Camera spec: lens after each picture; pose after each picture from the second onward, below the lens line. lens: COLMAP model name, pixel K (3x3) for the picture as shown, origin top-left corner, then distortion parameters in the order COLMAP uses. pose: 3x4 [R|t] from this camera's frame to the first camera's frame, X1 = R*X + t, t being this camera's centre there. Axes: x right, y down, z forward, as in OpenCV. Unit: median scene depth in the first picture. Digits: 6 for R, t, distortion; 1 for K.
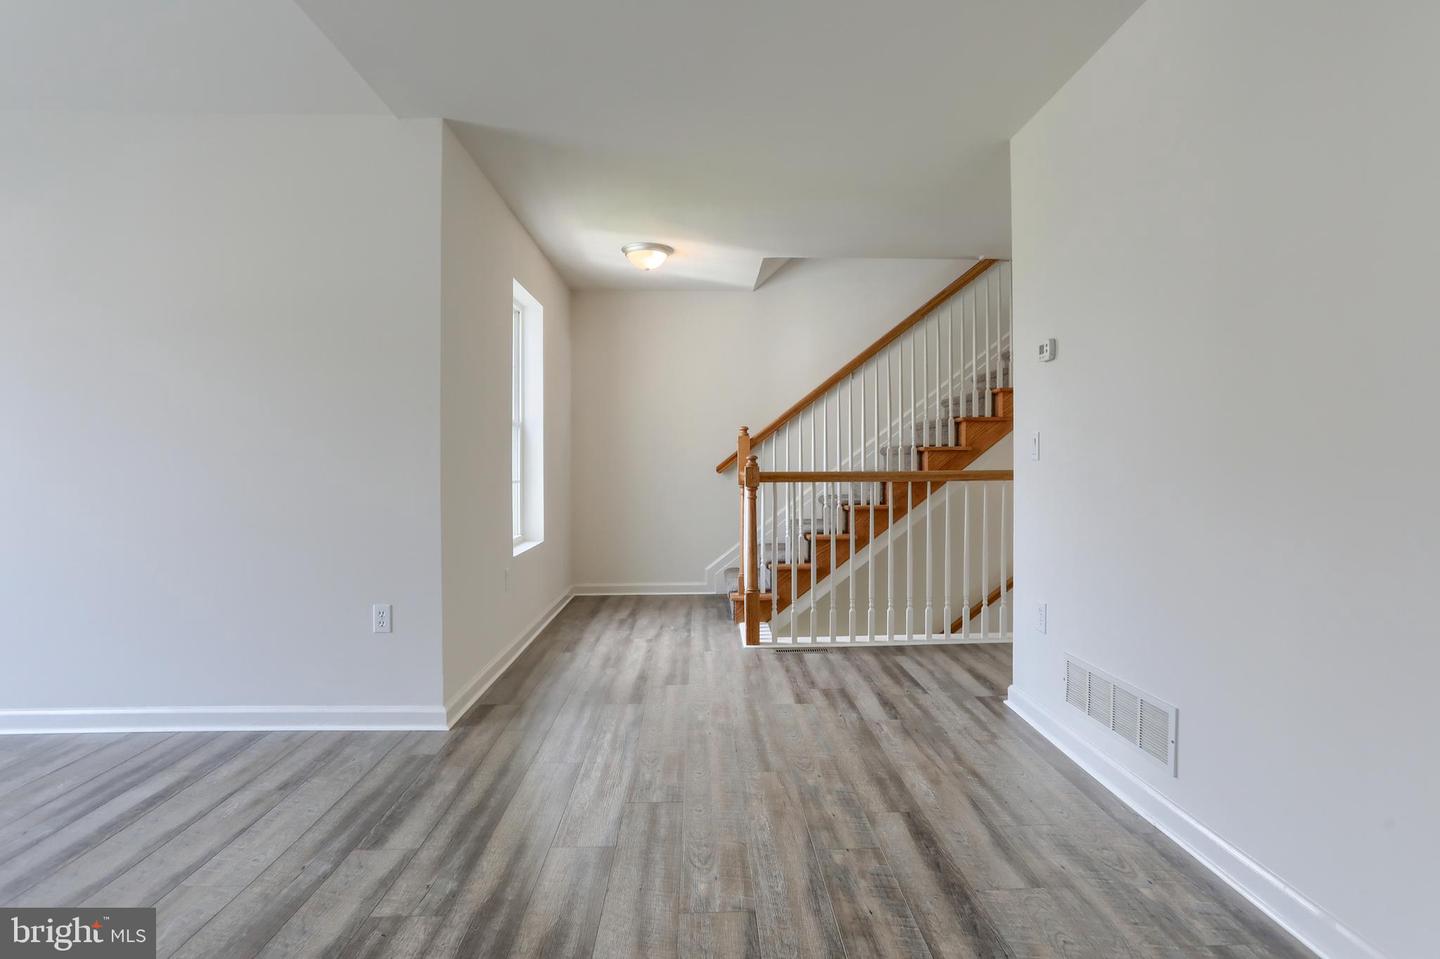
lens RADIAL K [[746.3, 0, 721.8], [0, 746.3, 460.9], [0, 0, 1]] dist [-0.004402, 0.000192]
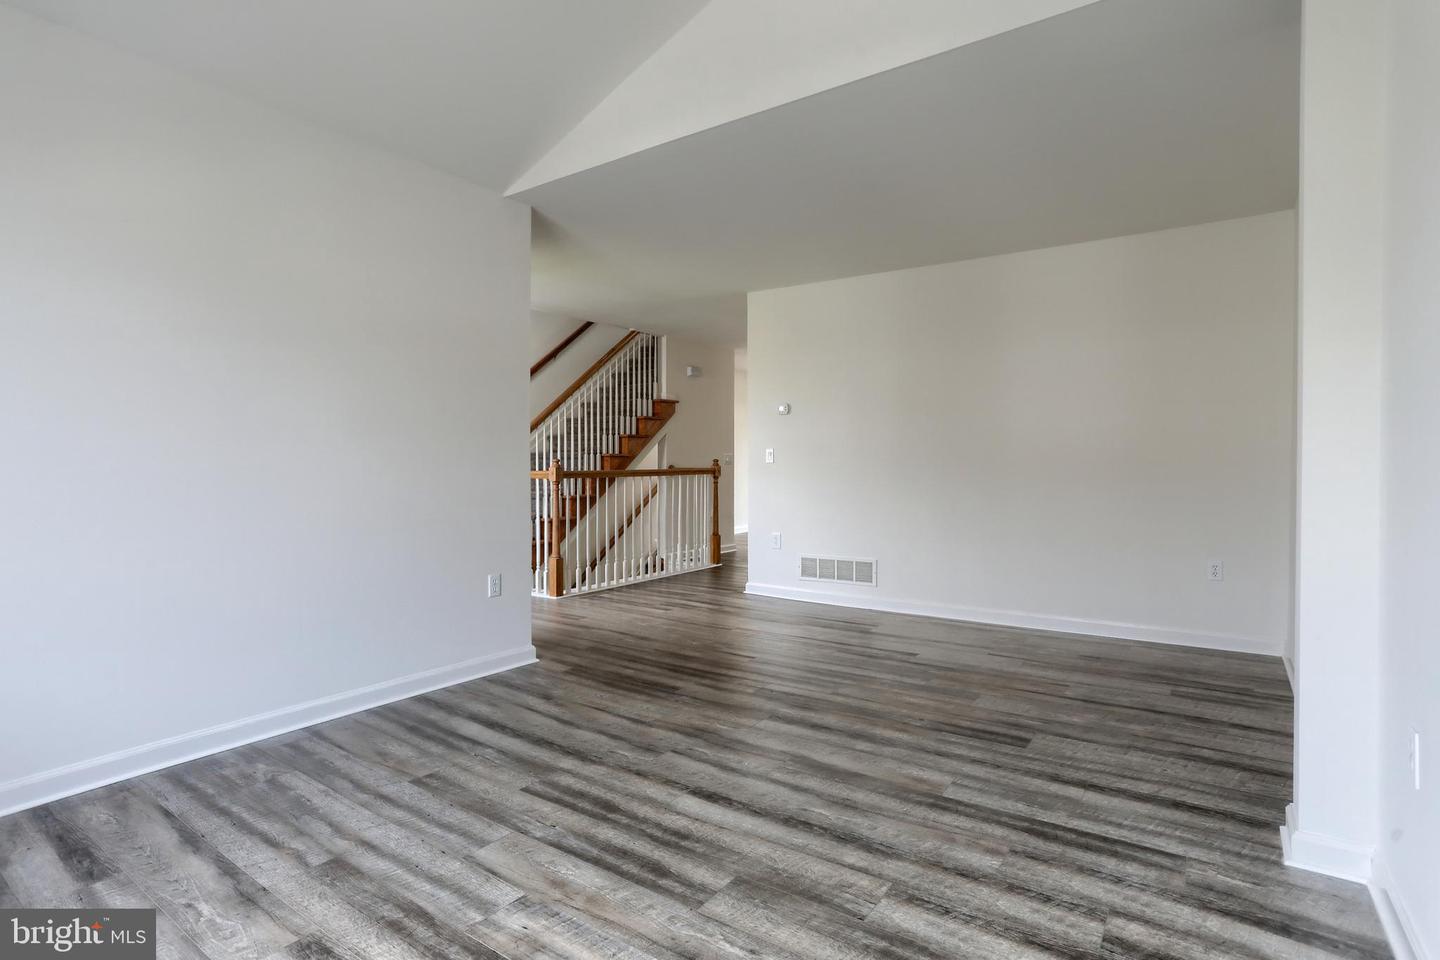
lens RADIAL K [[727.0, 0, 721.1], [0, 727.0, 463.1], [0, 0, 1]] dist [-0.001727, 0.000078]
pose [[0.598645, 0.002554, 0.801011, -1.255440], [-0.002370, 0.999996, -0.001417, 0.001715], [-0.801011, -0.001051, 0.598648, -0.055781]]
